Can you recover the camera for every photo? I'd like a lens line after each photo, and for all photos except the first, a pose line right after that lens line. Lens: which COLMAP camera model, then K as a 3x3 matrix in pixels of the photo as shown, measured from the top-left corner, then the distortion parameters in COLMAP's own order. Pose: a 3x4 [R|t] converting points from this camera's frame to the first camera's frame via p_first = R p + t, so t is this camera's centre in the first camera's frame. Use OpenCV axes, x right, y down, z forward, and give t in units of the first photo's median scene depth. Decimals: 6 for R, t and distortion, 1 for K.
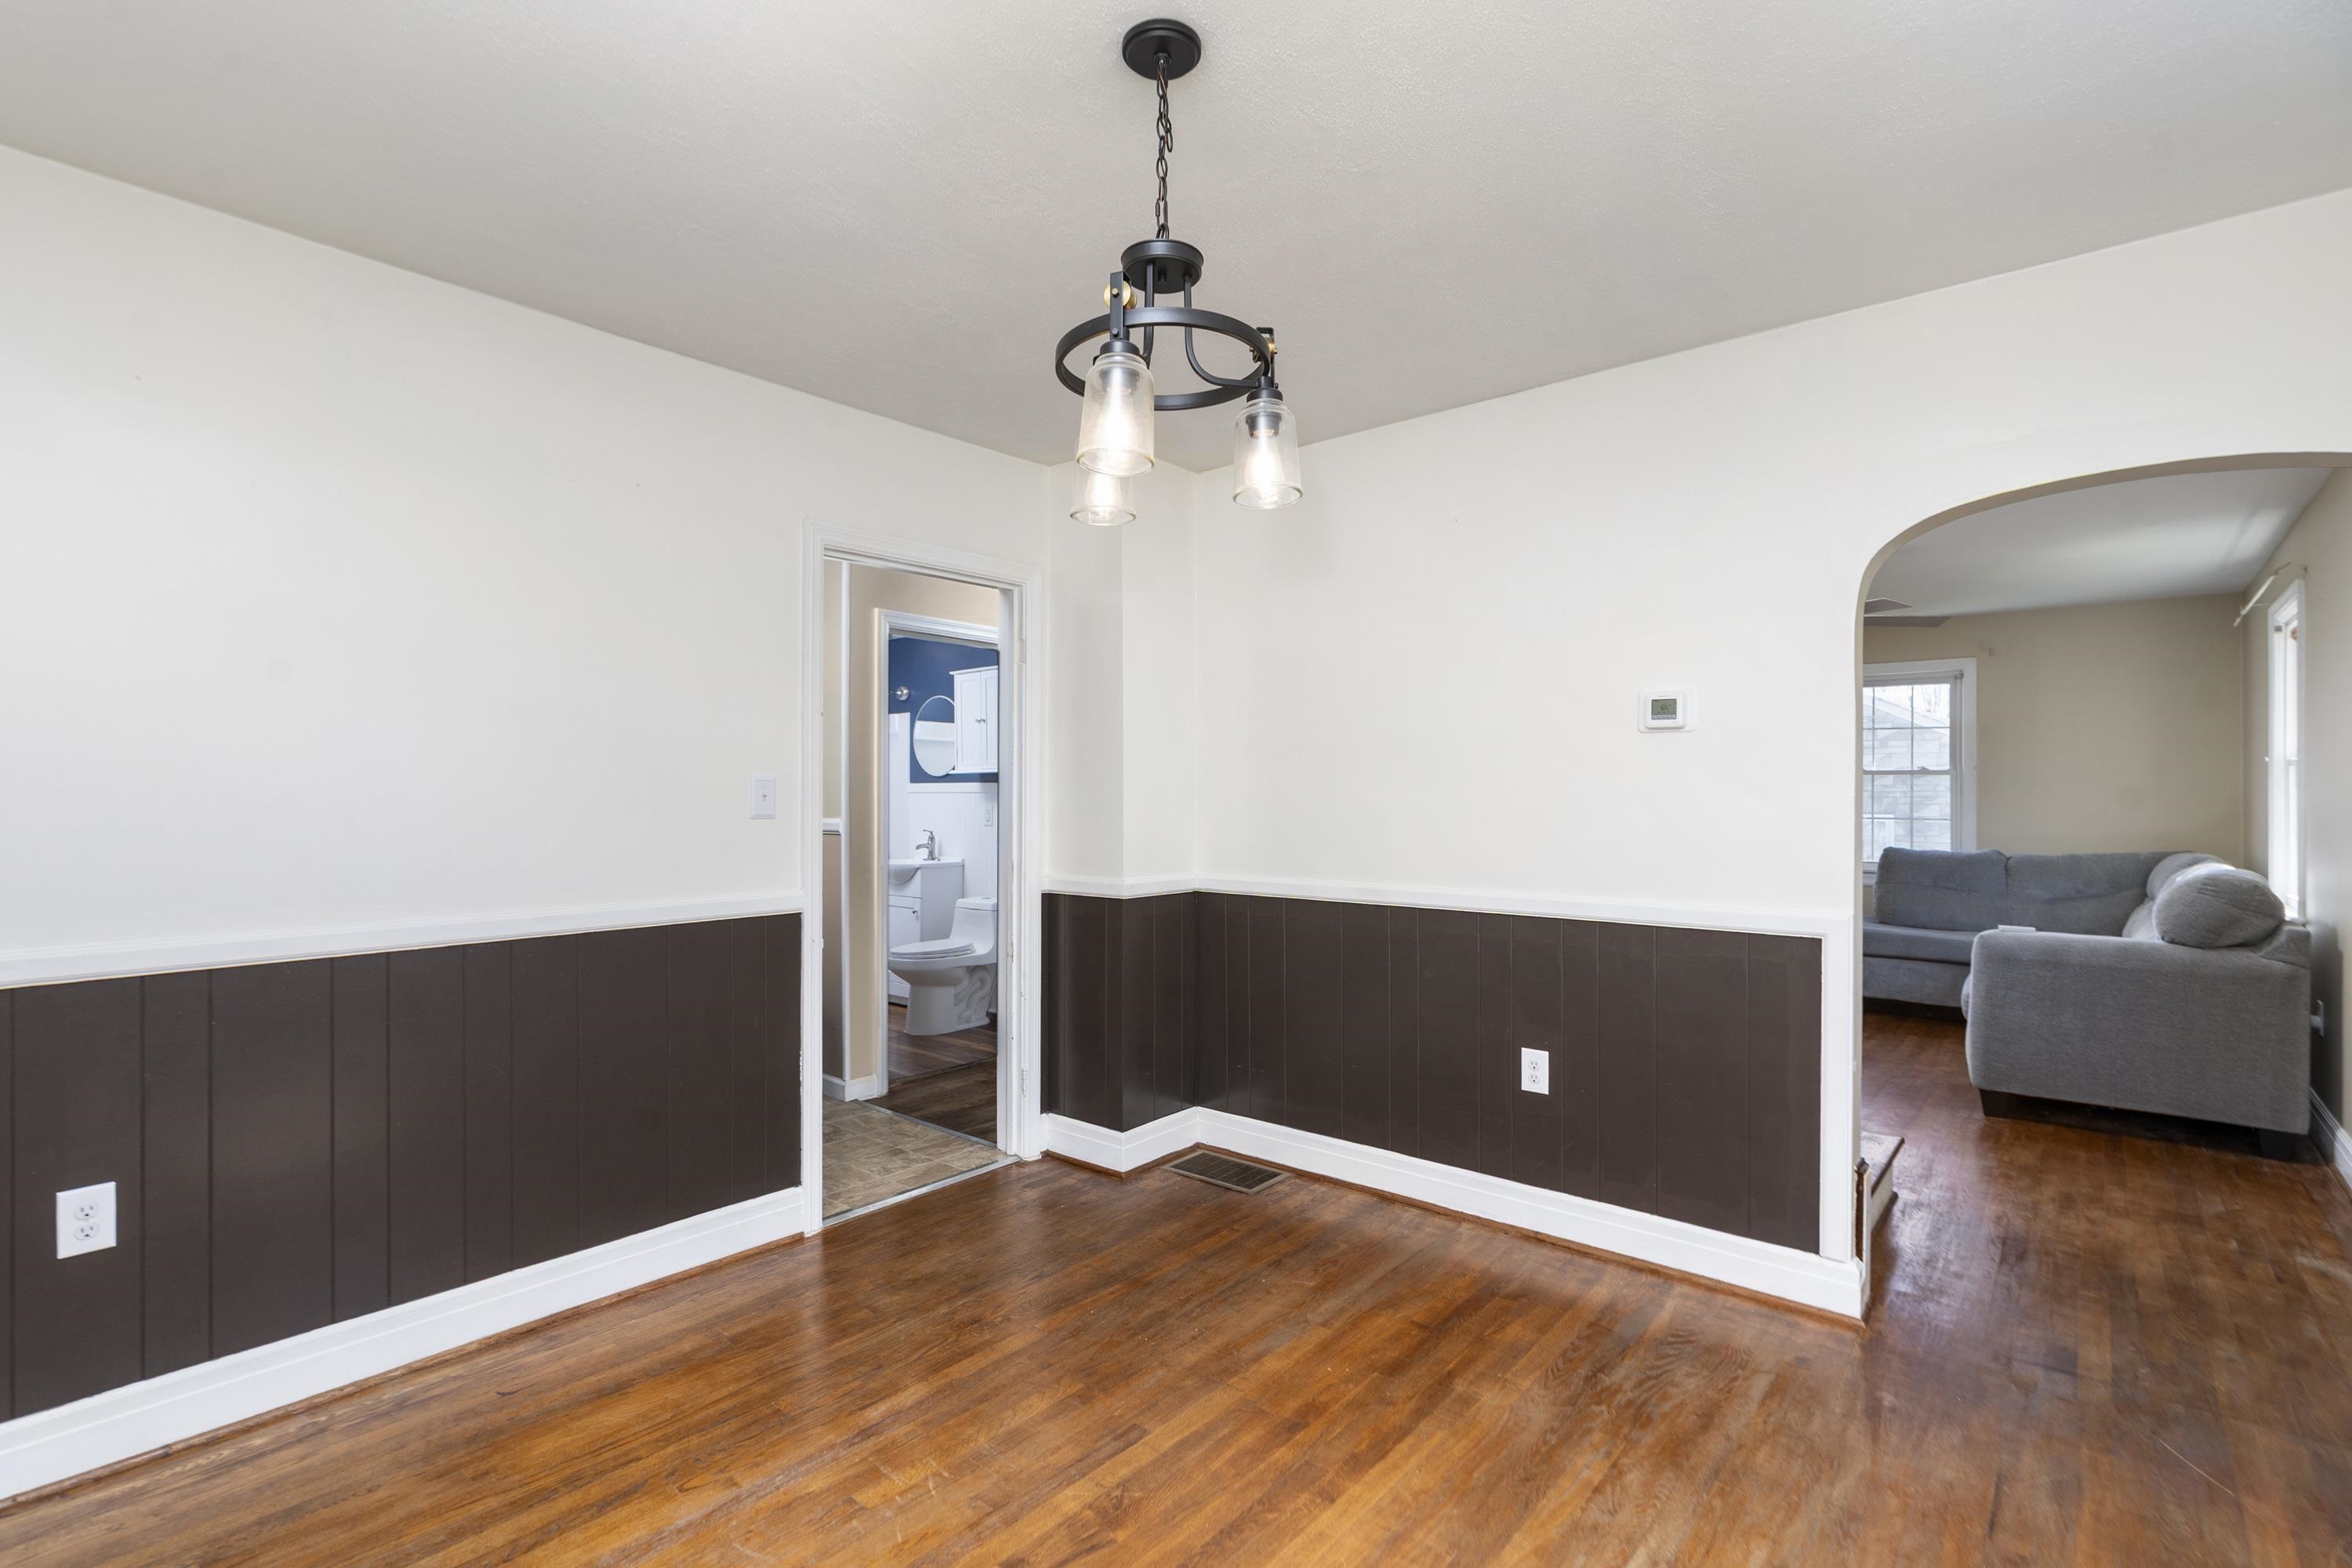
lens RADIAL K [[1078.8, 0, 1180.1], [0, 1078.8, 770.1], [0, 0, 1]] dist [0.000334, 0.000503]
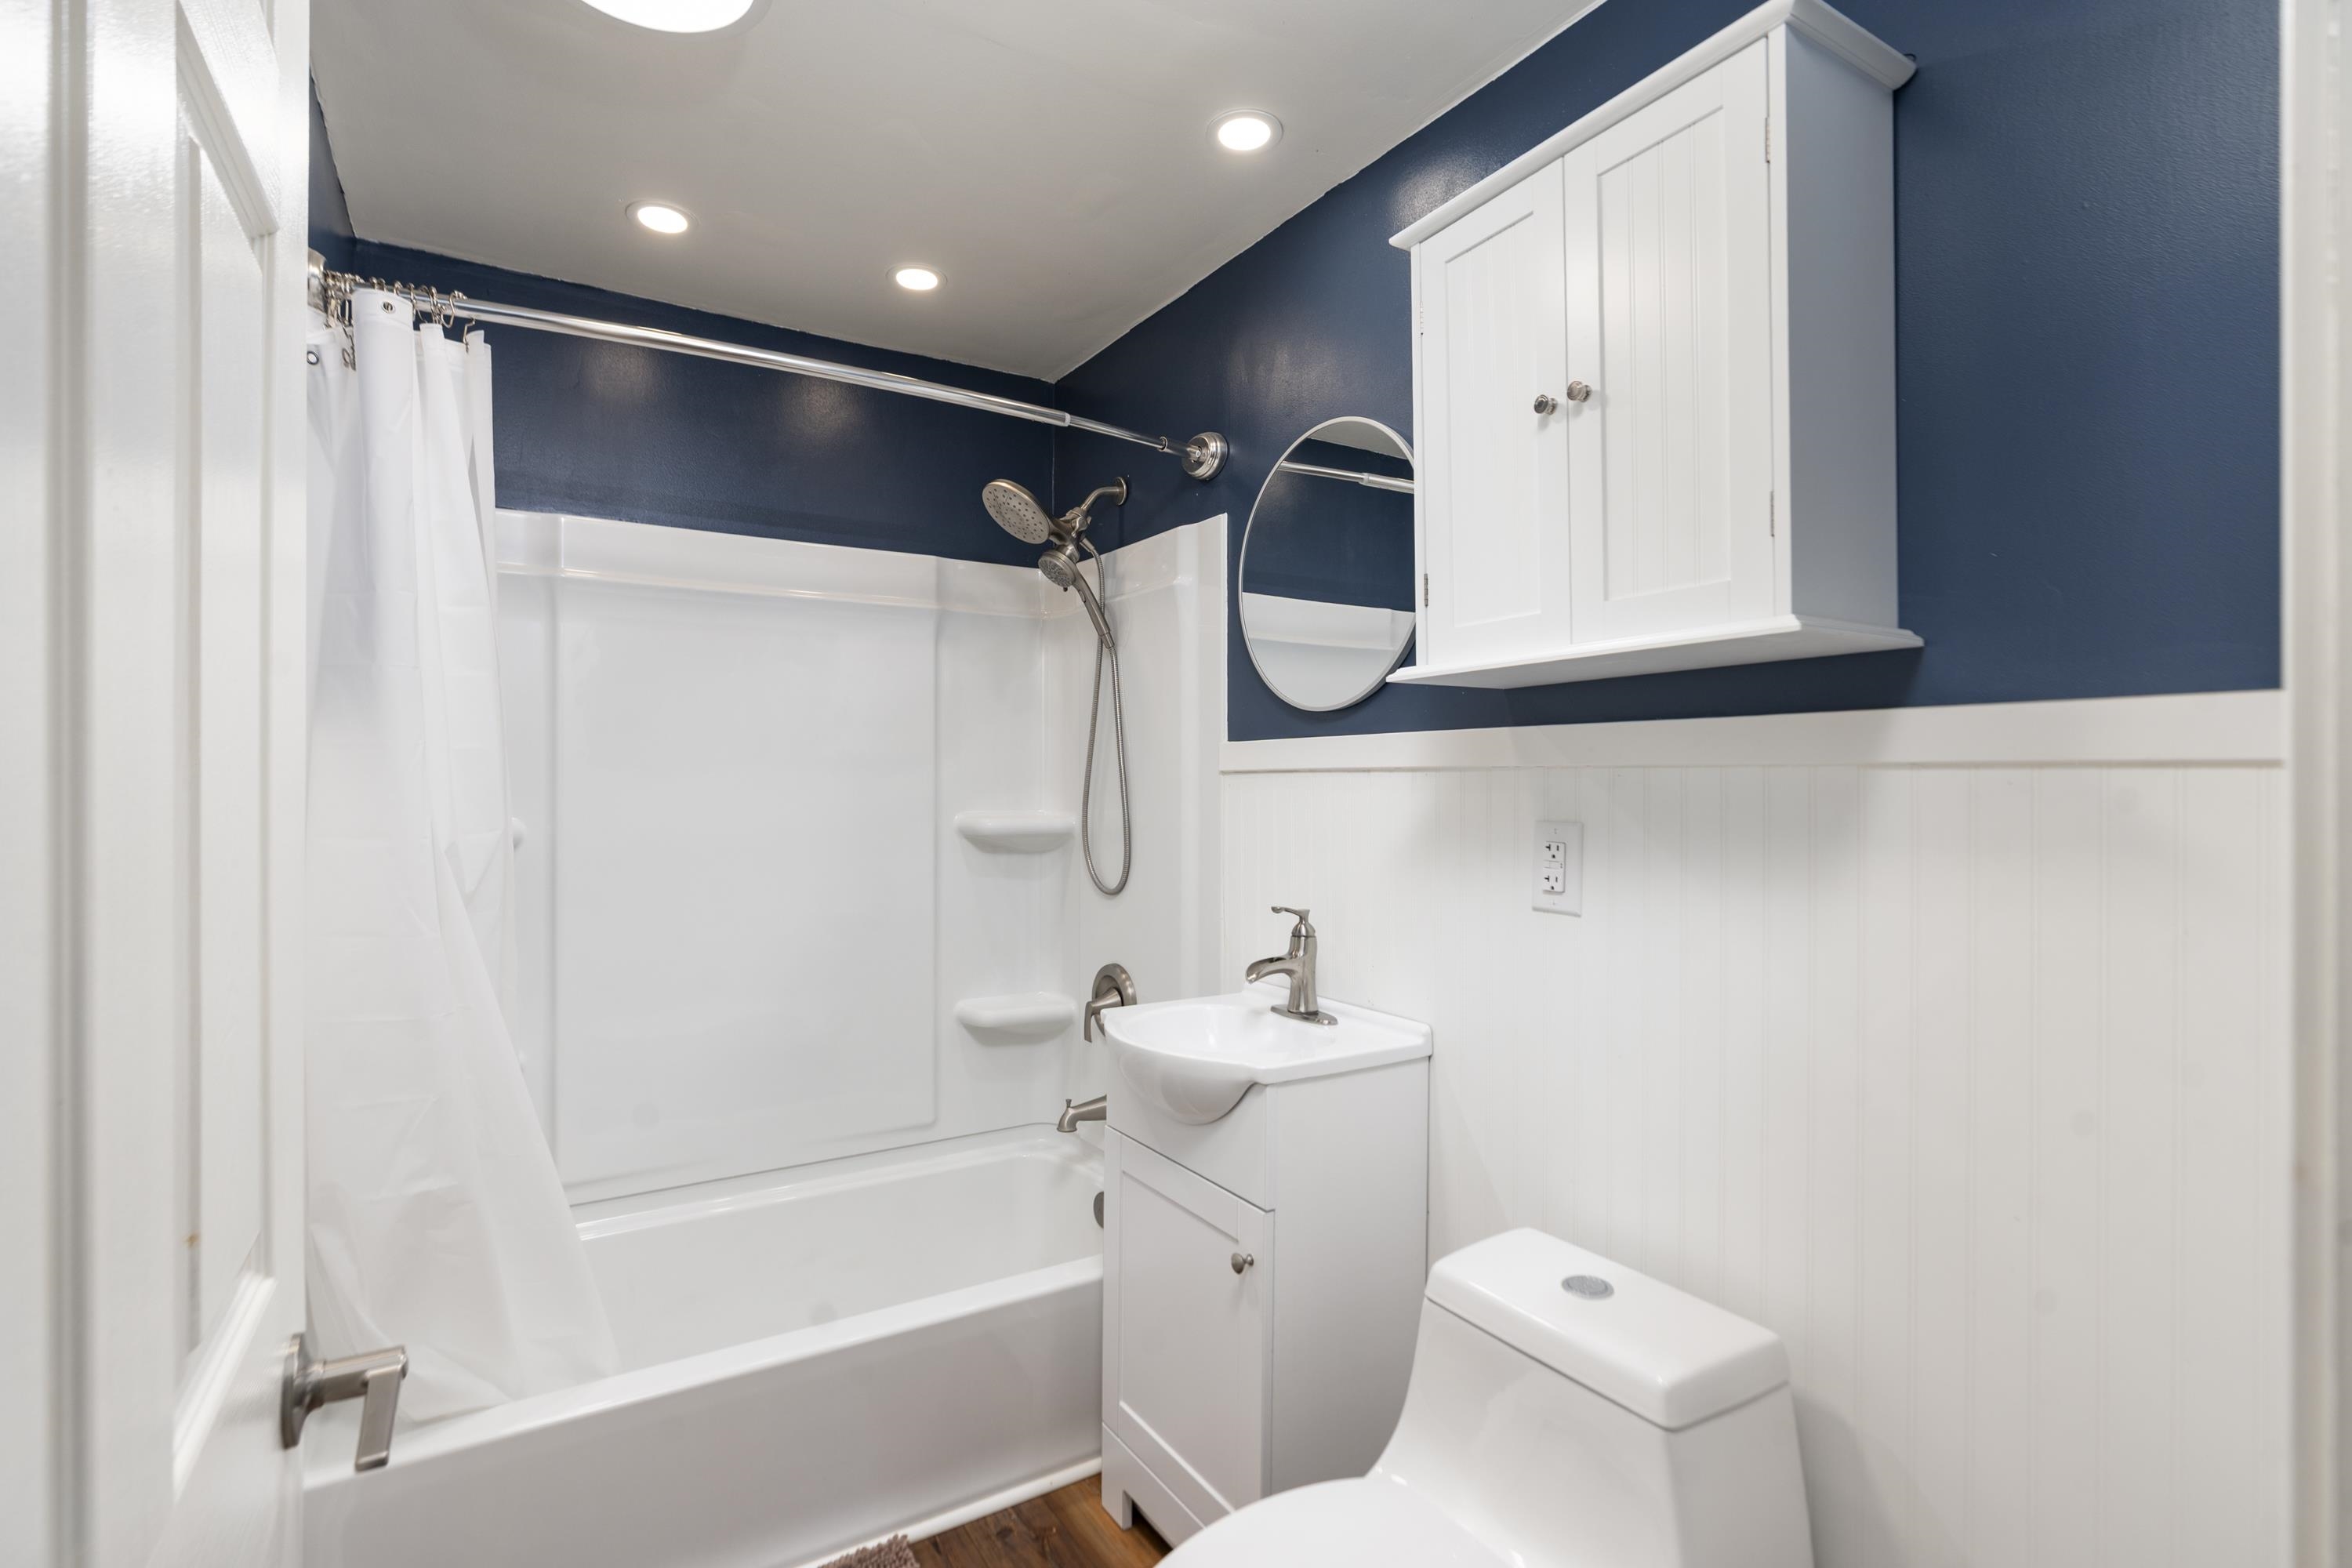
lens RADIAL K [[1078.8, 0, 1174.7], [0, 1078.8, 783.6], [0, 0, 1]] dist [0.000334, 0.000503]
pose [[0.952144, 0.003532, -0.305628, -0.176046], [0.003344, 0.999753, 0.021971, 0.017700], [0.305630, -0.021942, 0.951898, 0.723220]]
